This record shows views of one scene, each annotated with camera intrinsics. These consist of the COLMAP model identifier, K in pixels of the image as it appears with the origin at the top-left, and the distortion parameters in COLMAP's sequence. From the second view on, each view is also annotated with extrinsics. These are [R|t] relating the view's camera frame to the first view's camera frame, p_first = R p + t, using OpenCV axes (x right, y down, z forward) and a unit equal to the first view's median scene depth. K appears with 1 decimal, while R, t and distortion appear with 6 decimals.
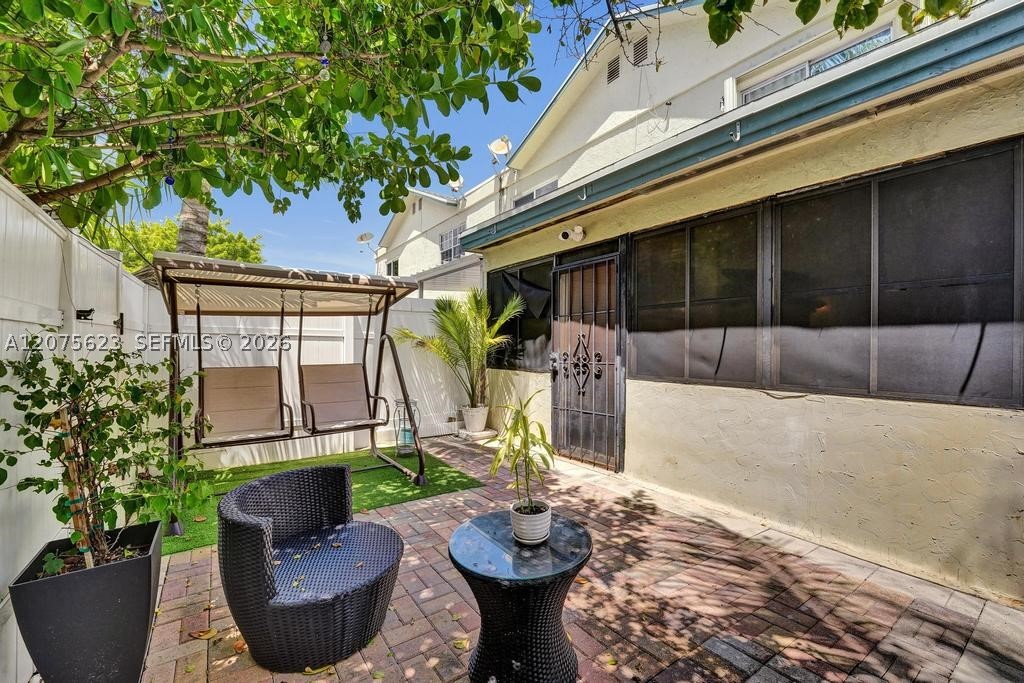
lens RADIAL K [[421.1, 0, 513.2], [0, 421.1, 344.6], [0, 0, 1]] dist [-0.027516, 0.001621]
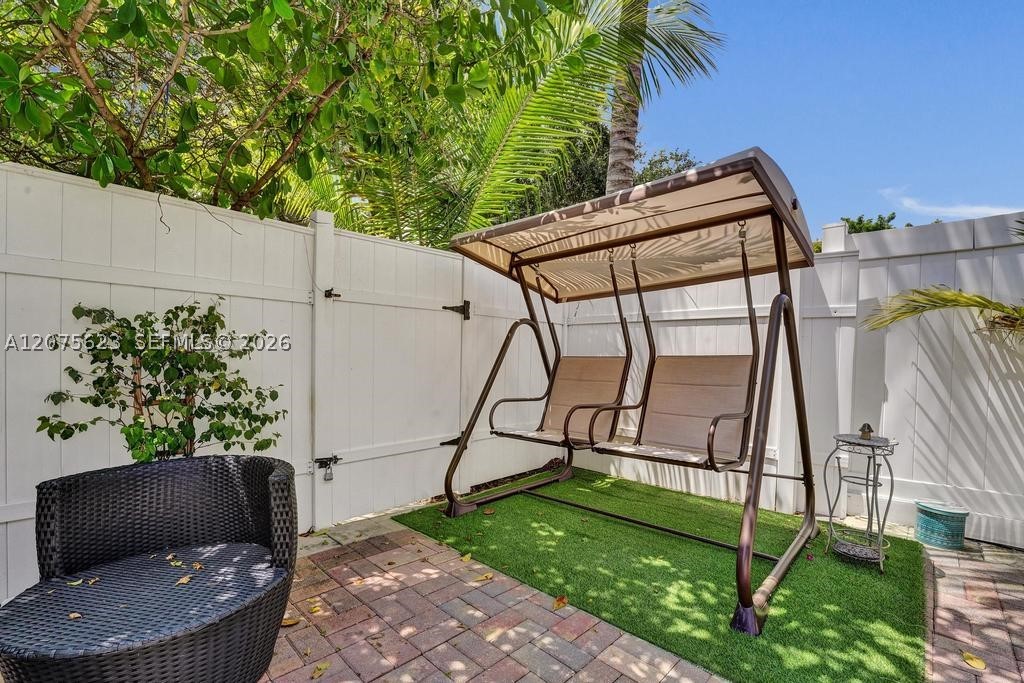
lens RADIAL K [[421.1, 0, 505.4], [0, 421.1, 350.4], [0, 0, 1]] dist [-0.027516, 0.001621]
pose [[0.170164, -0.025782, -0.985078, 0.185897], [-0.006768, 0.999604, -0.027331, 0.071518], [0.985393, 0.011317, 0.169922, 0.787292]]
